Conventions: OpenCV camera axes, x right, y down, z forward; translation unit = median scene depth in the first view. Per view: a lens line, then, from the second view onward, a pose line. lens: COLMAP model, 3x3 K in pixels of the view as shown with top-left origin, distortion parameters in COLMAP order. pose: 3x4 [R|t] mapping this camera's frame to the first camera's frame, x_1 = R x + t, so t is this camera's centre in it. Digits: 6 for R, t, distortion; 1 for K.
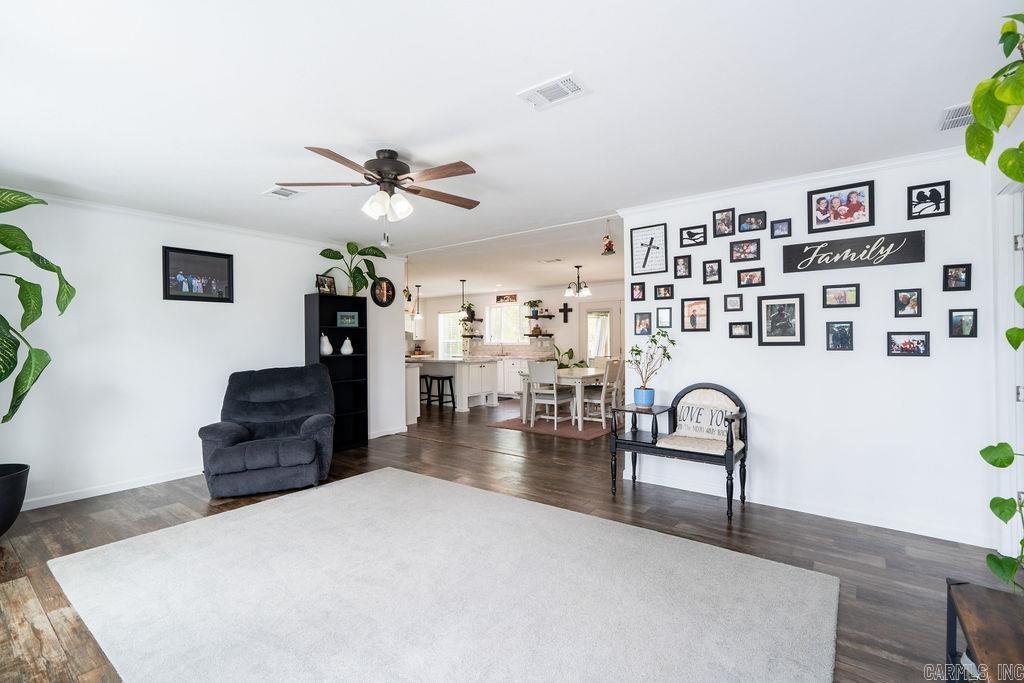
lens RADIAL K [[458.7, 0, 511.4], [0, 458.7, 341.2], [0, 0, 1]] dist [-0.009059, 0.004623]
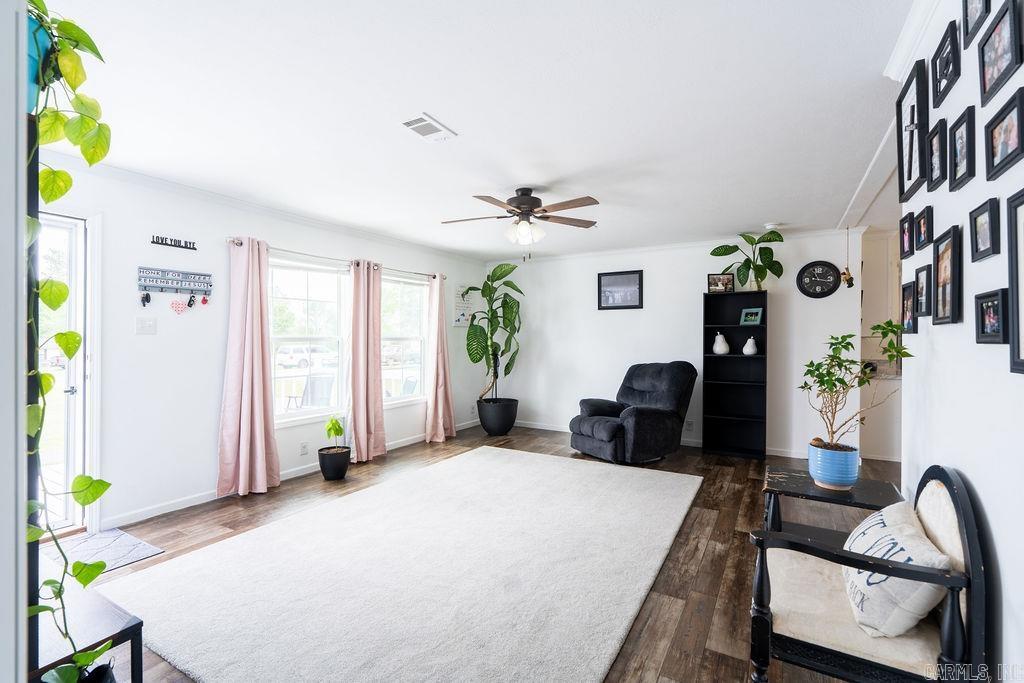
lens RADIAL K [[458.7, 0, 511.4], [0, 458.7, 341.2], [0, 0, 1]] dist [-0.009059, 0.004623]
pose [[0.117916, 0.013343, -0.992934, 0.705983], [-0.006839, 0.999897, 0.012624, -0.009878], [0.993000, 0.005302, 0.117995, 0.595762]]
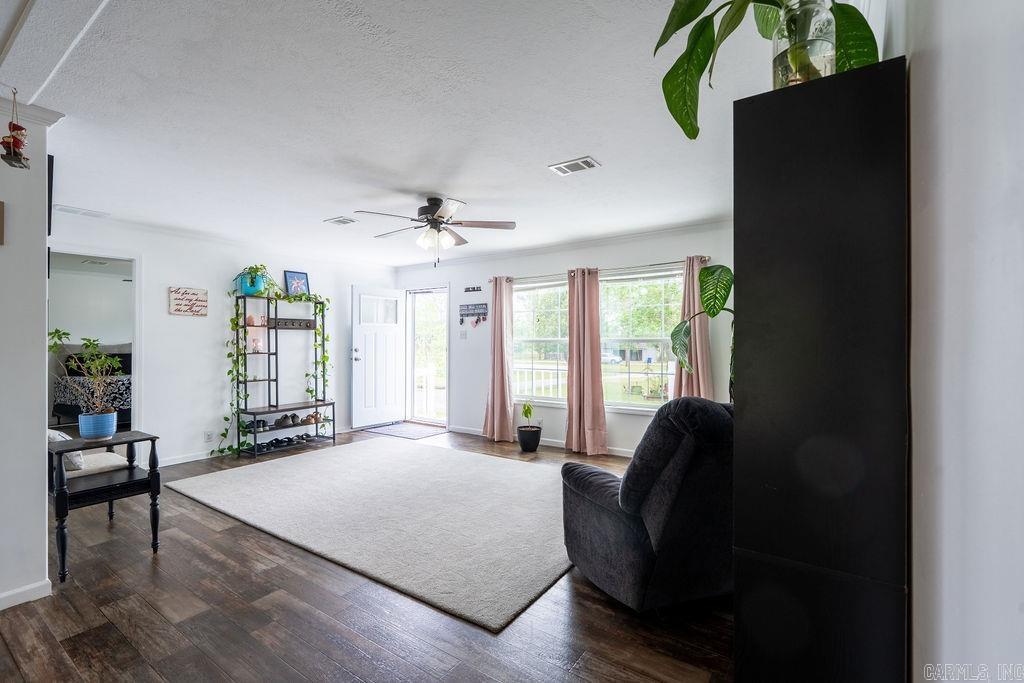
lens RADIAL K [[458.7, 0, 511.4], [0, 458.7, 341.2], [0, 0, 1]] dist [-0.009059, 0.004623]
pose [[-0.999073, 0.009836, -0.041914, -0.313102], [0.009650, 0.999943, 0.004629, -0.004749], [0.041957, 0.004221, -0.999110, 1.692534]]
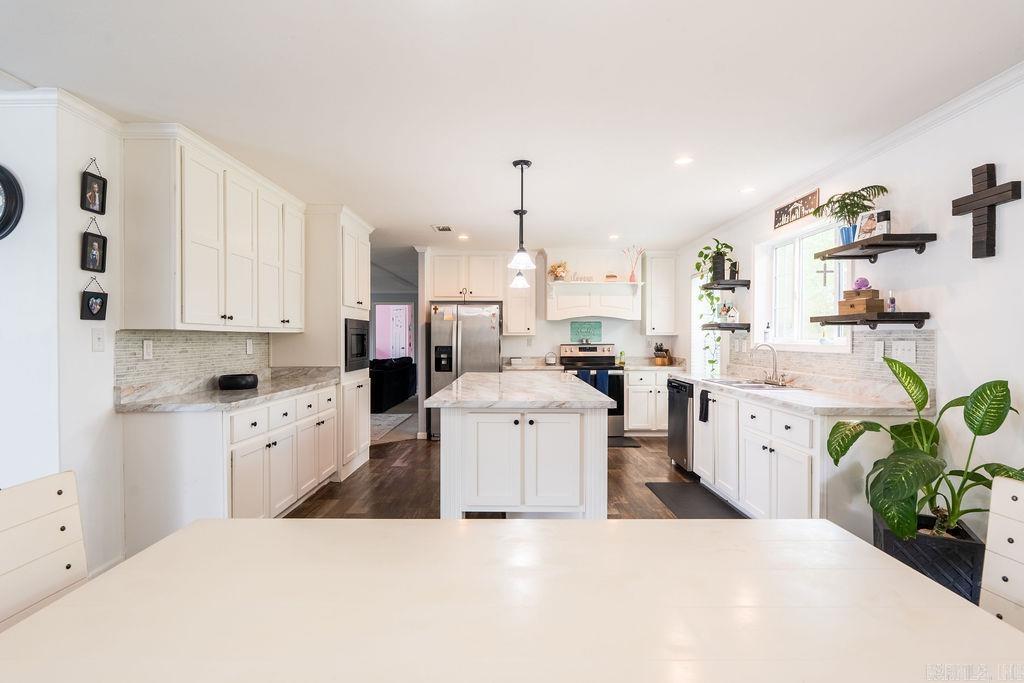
lens RADIAL K [[507.1, 0, 512.0], [0, 507.1, 341.5], [0, 0, 1]] dist [0.000926, 0.000199]
pose [[0.595171, 0.014413, -0.803470, 0.450458], [-0.005252, 0.999888, 0.014046, -0.008016], [0.803582, -0.004140, 0.595180, 1.723027]]
